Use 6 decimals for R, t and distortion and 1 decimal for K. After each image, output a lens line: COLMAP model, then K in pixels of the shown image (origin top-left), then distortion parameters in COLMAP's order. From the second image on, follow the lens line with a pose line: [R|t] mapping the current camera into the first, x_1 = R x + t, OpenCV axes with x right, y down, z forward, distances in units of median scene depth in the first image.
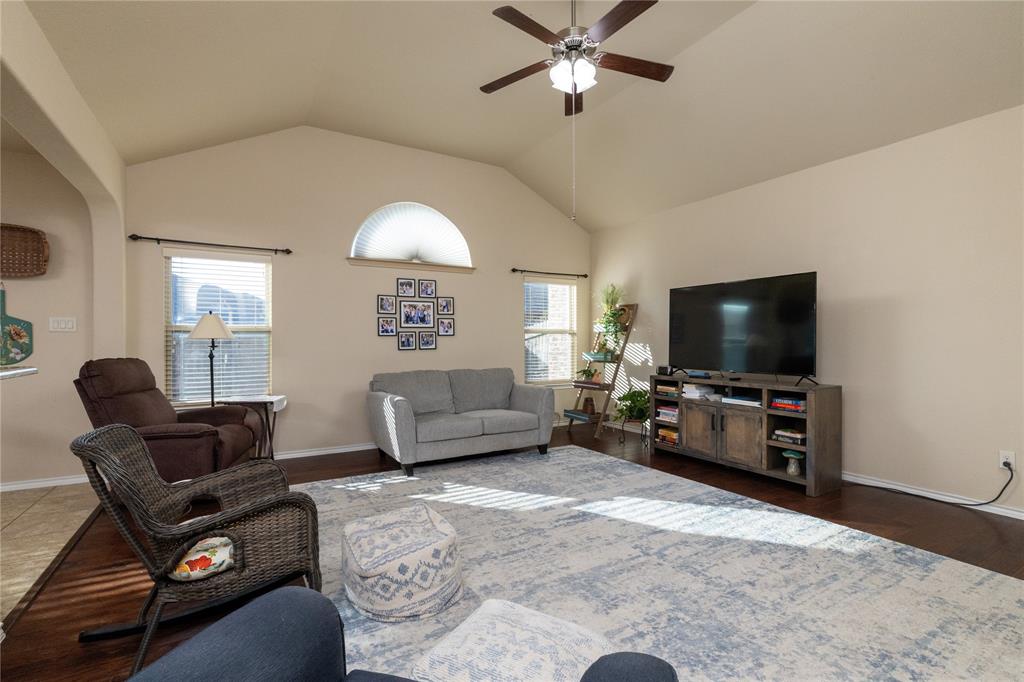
lens RADIAL K [[465.3, 0, 509.9], [0, 465.3, 347.2], [0, 0, 1]] dist [-0.003786, 0.000731]
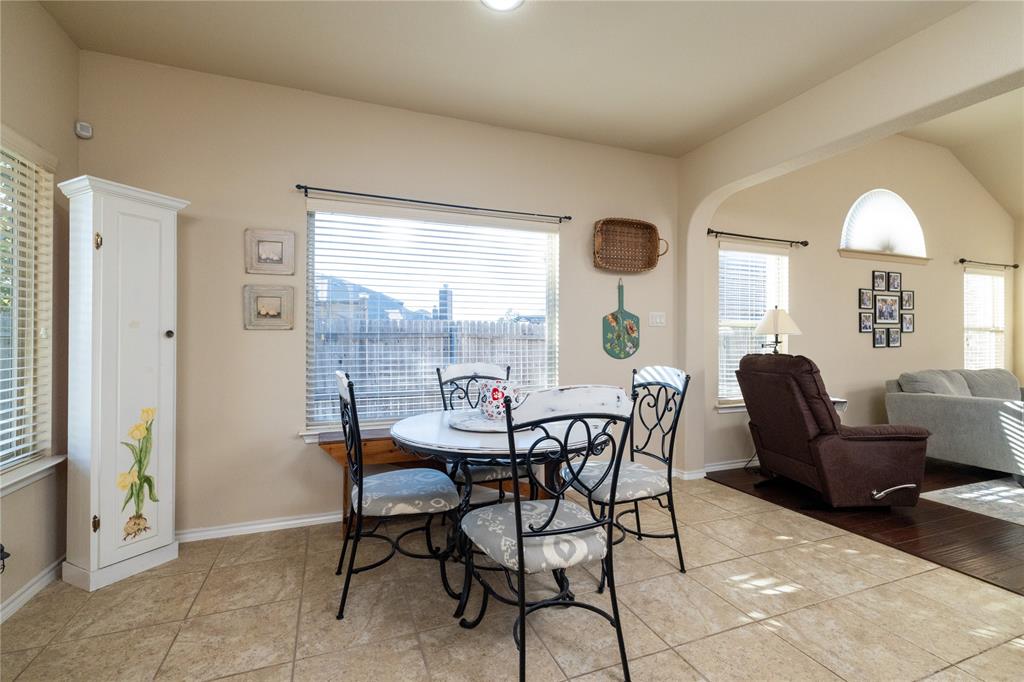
lens RADIAL K [[465.3, 0, 507.4], [0, 465.3, 337.4], [0, 0, 1]] dist [-0.003786, 0.000731]
pose [[0.987260, 0.008976, -0.158864, -0.805410], [-0.010973, 0.999871, -0.011698, 0.004268], [0.158738, 0.013292, 0.987231, -0.032987]]
